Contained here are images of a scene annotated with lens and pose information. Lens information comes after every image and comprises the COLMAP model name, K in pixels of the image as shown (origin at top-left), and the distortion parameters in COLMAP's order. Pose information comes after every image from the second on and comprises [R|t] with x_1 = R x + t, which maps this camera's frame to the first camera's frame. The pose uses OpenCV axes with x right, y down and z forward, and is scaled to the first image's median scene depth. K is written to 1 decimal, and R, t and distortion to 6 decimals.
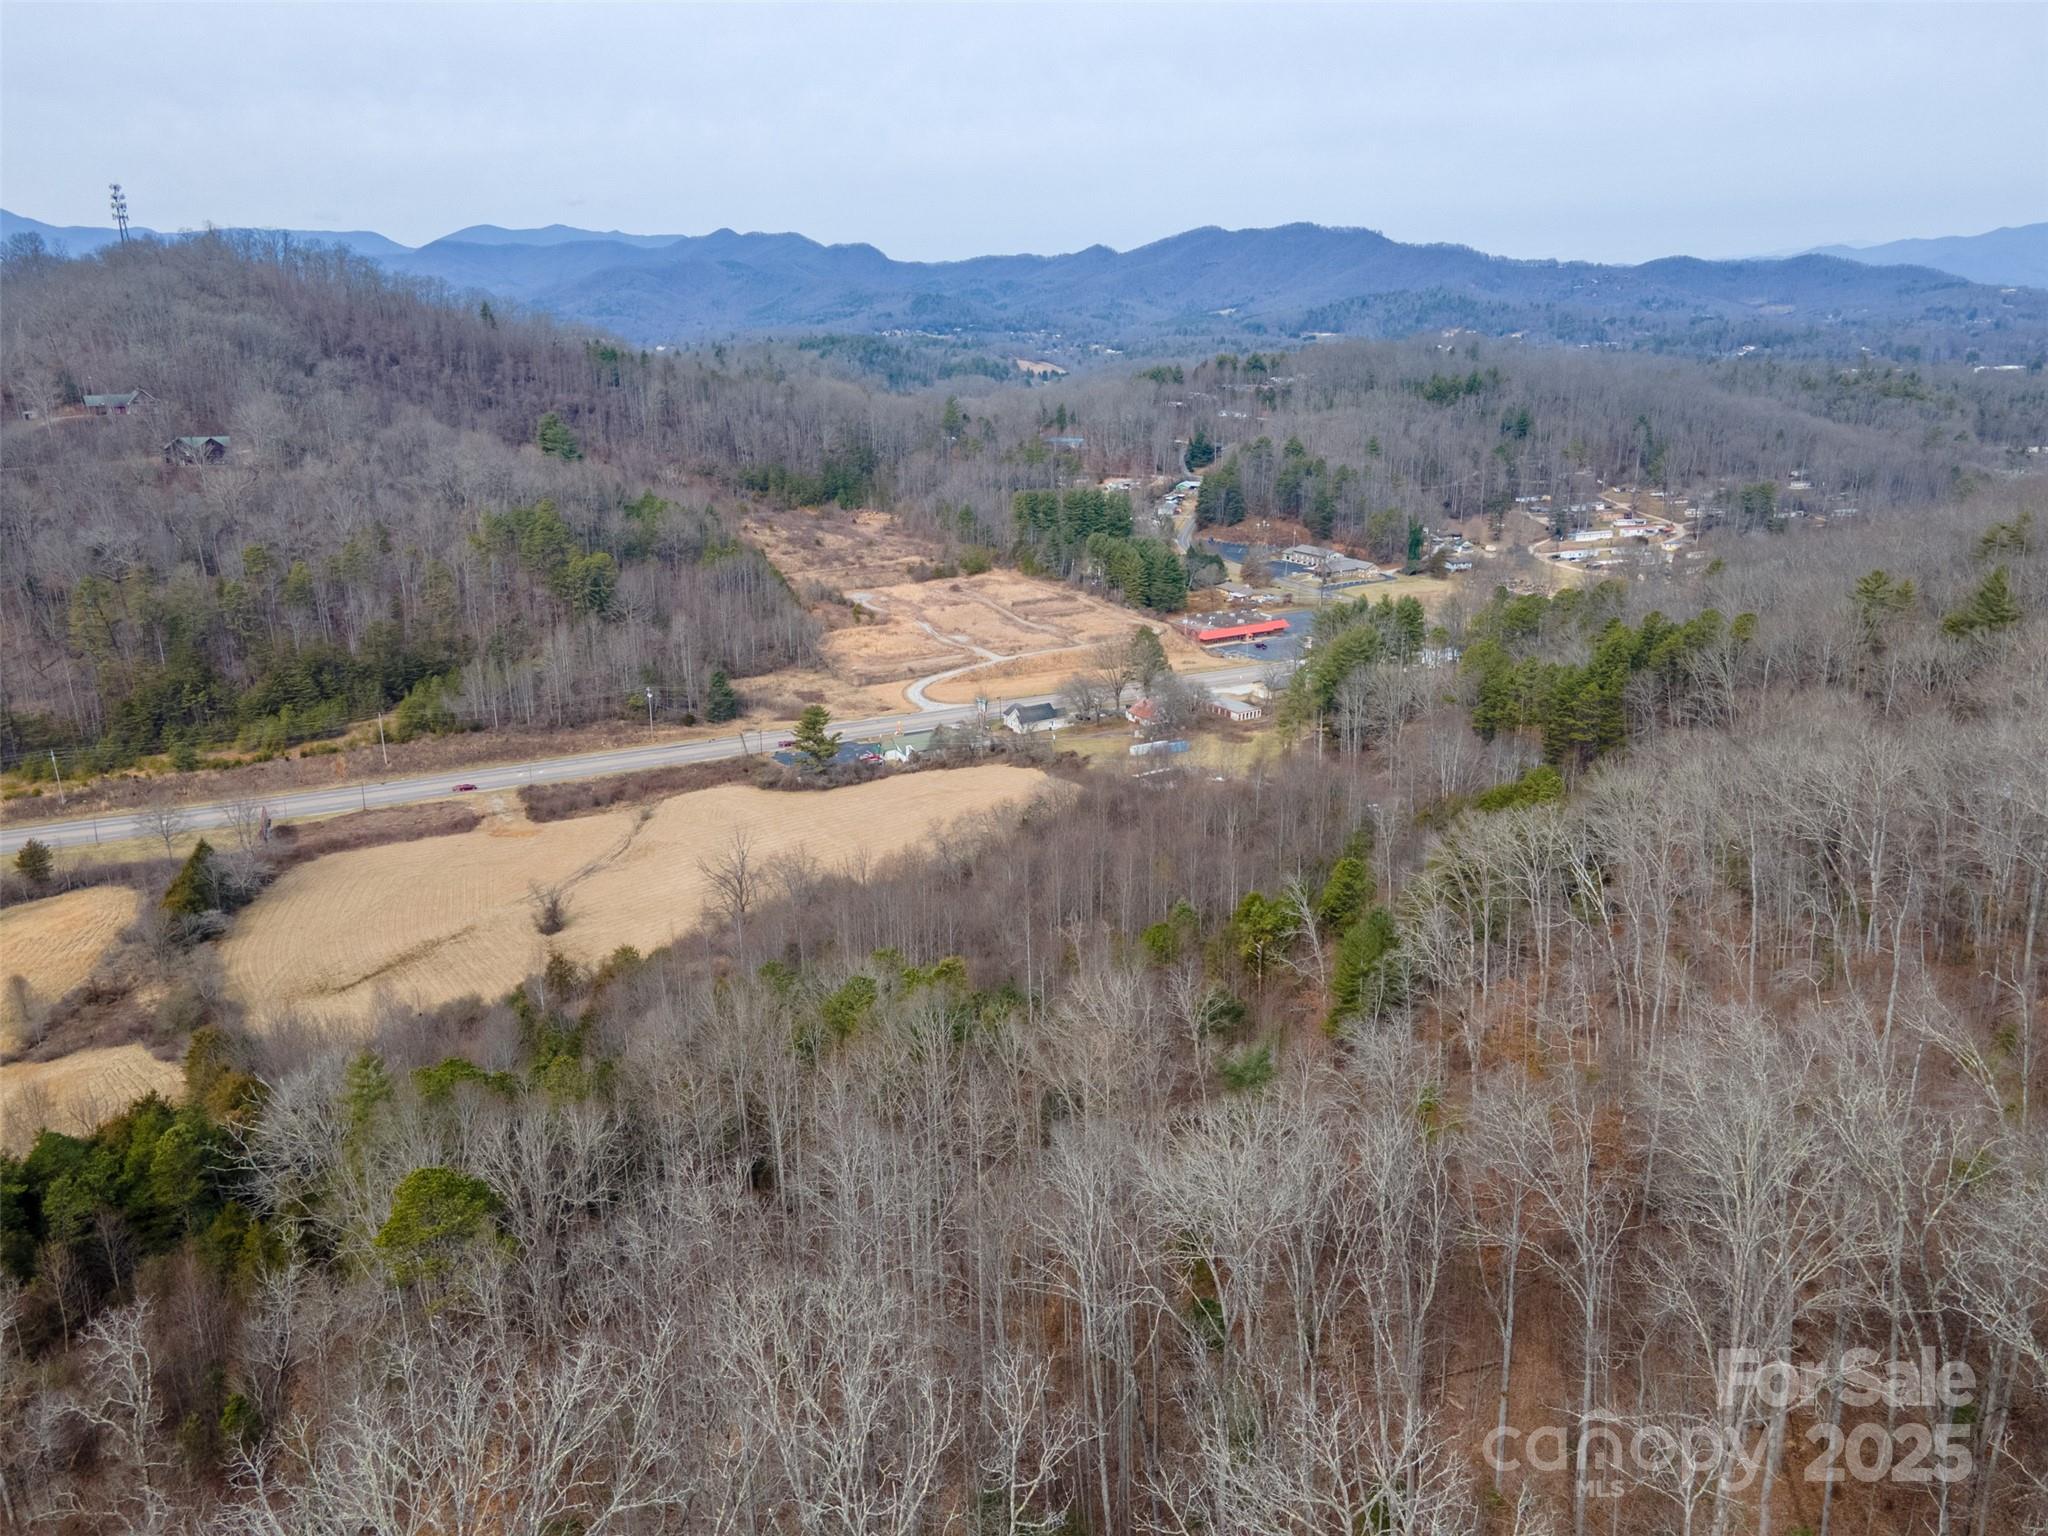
lens RADIAL K [[1486.2, 0, 1008.7], [0, 1486.2, 770.6], [0, 0, 1]] dist [0.024135, 0.029687]
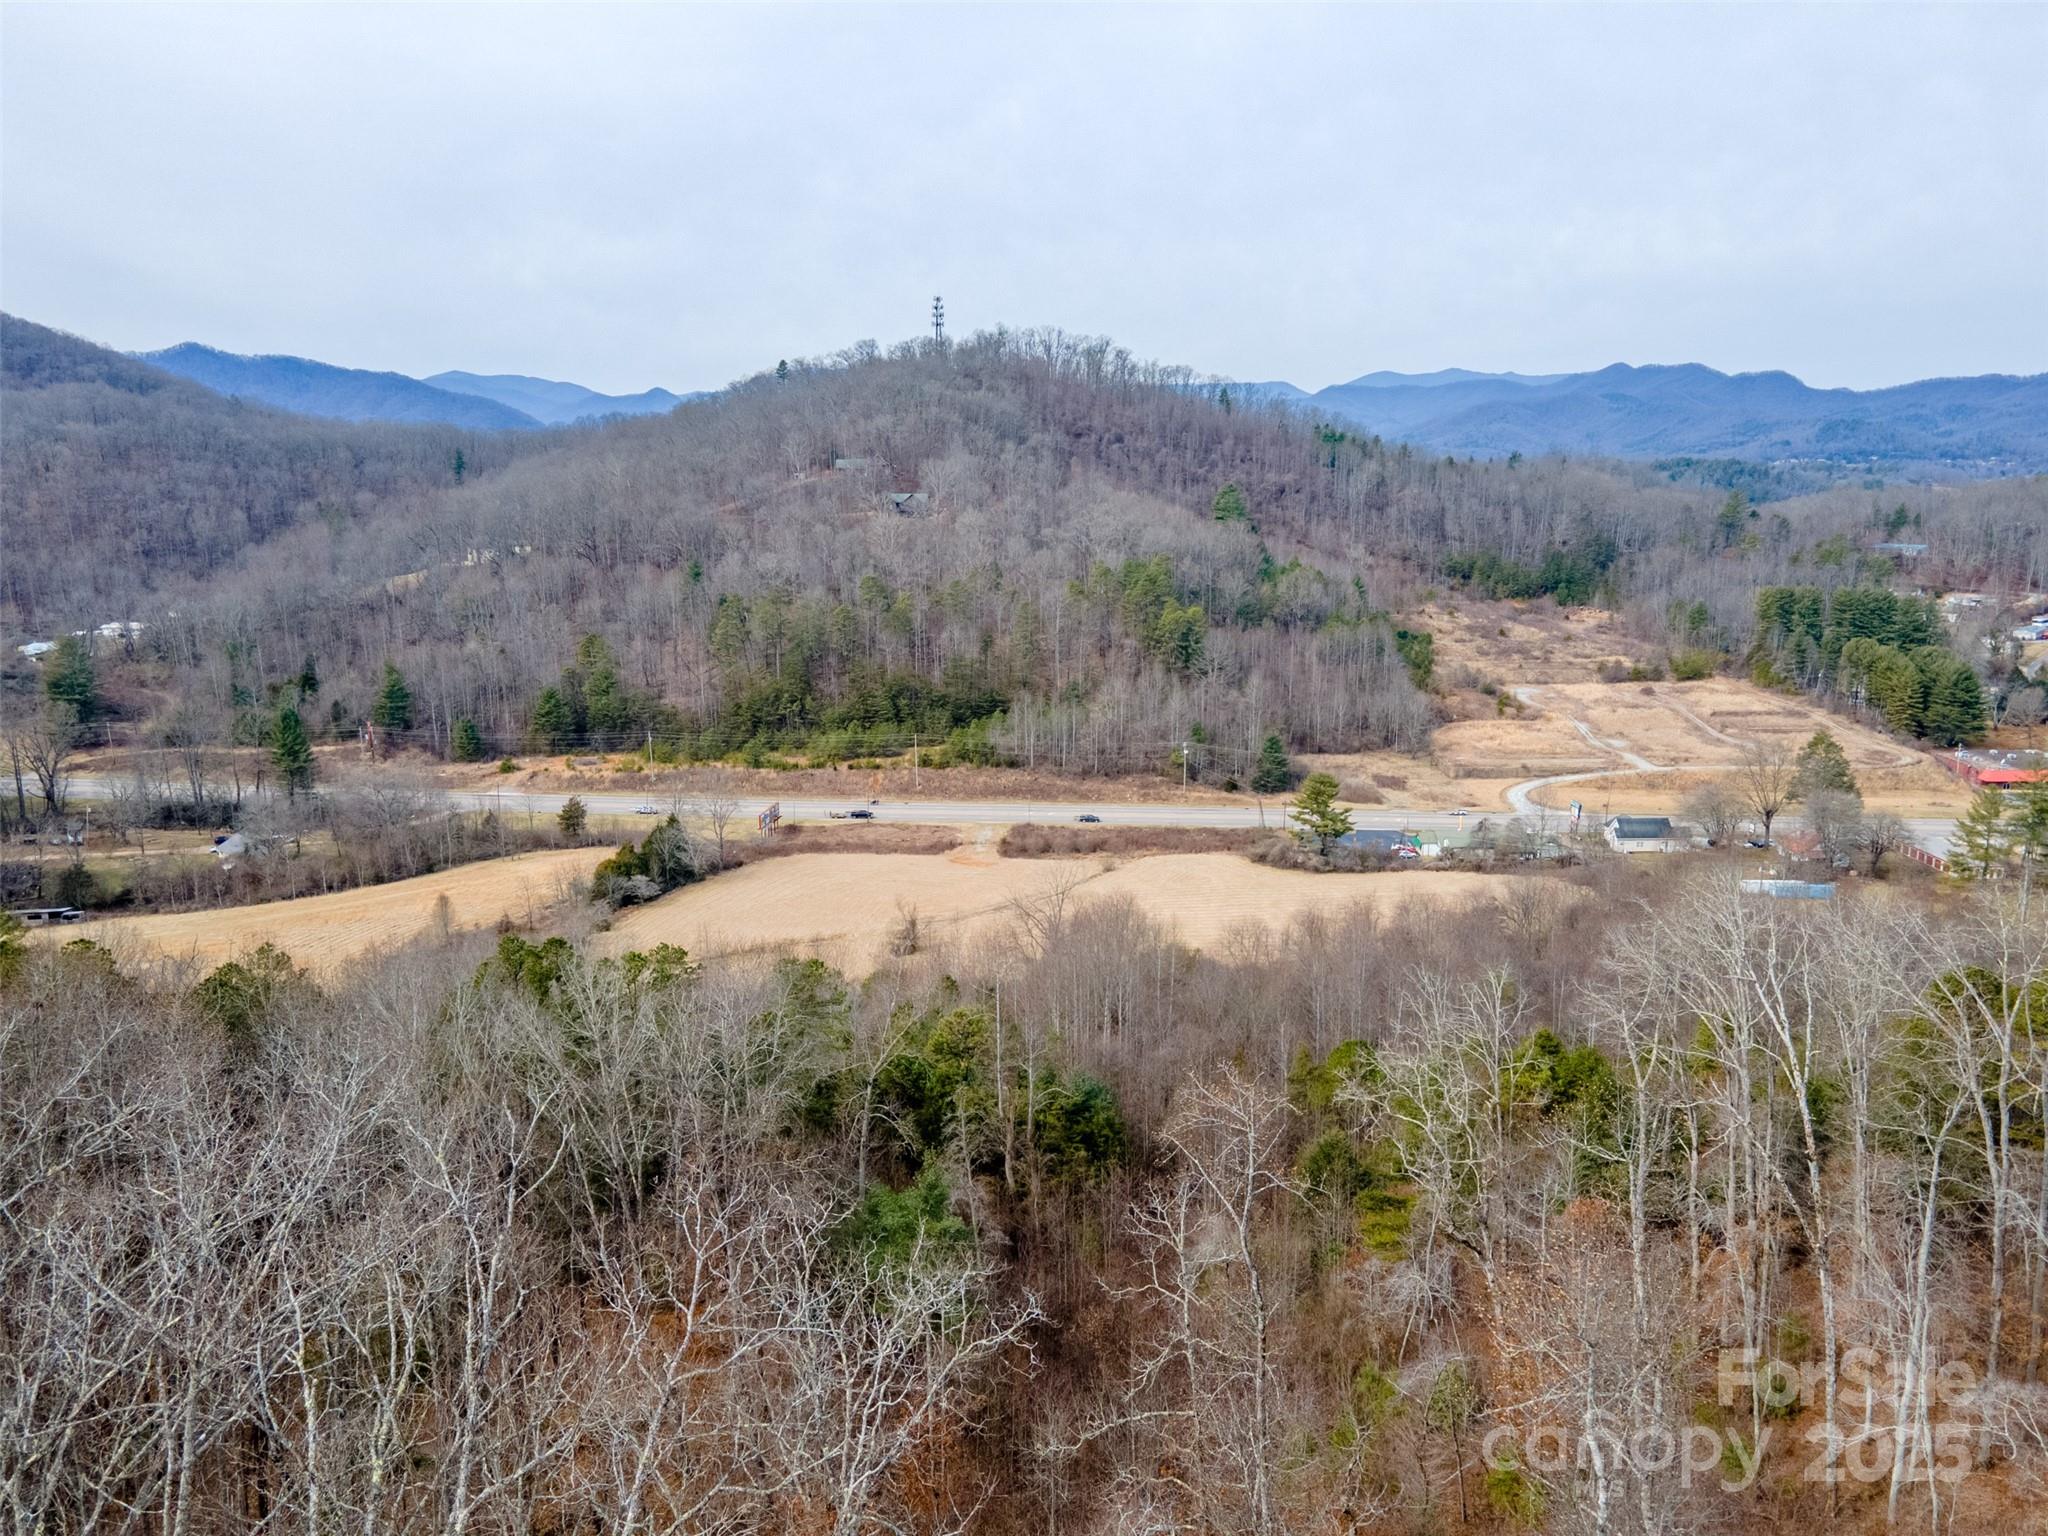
lens RADIAL K [[1486.2, 0, 1011.5], [0, 1486.2, 767.7], [0, 0, 1]] dist [0.024135, 0.029687]
pose [[0.846312, 0.110137, -0.521177, 0.111638], [-0.157386, 0.986412, -0.047120, 0.014741], [0.508906, 0.121904, 0.852147, 0.128662]]
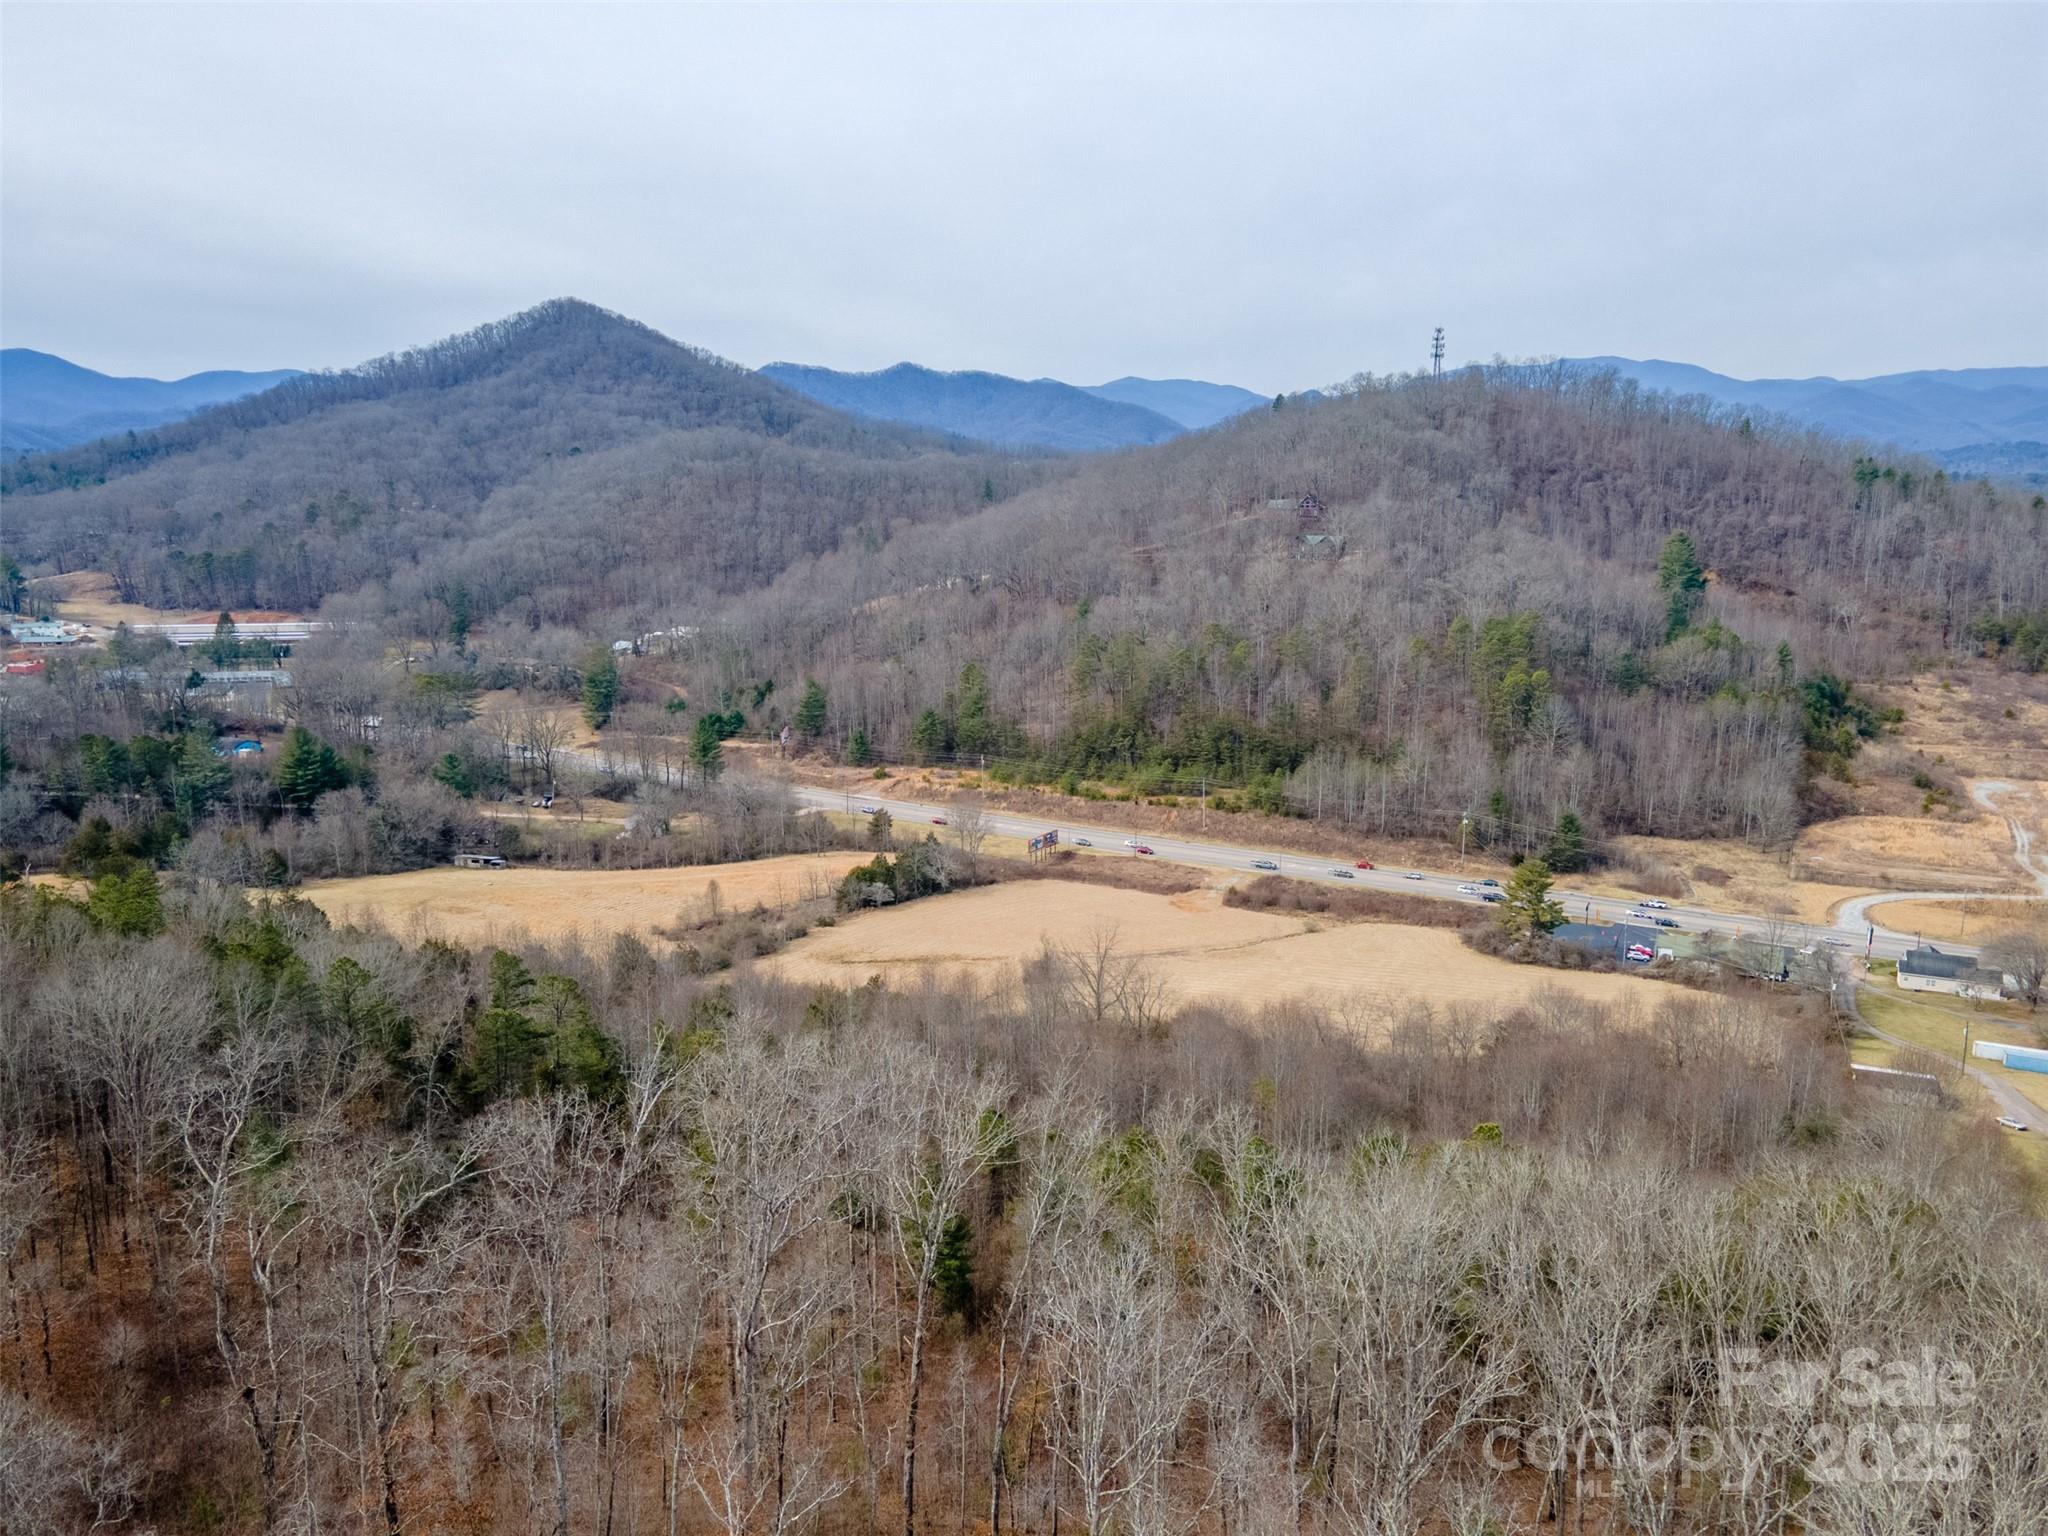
lens RADIAL K [[1486.2, 0, 1011.0], [0, 1486.2, 768.2], [0, 0, 1]] dist [0.024135, 0.029687]
pose [[0.548668, 0.174953, -0.817530, 0.262377], [-0.248923, 0.967696, 0.040030, -0.037865], [0.798123, 0.181539, 0.574494, 0.195395]]
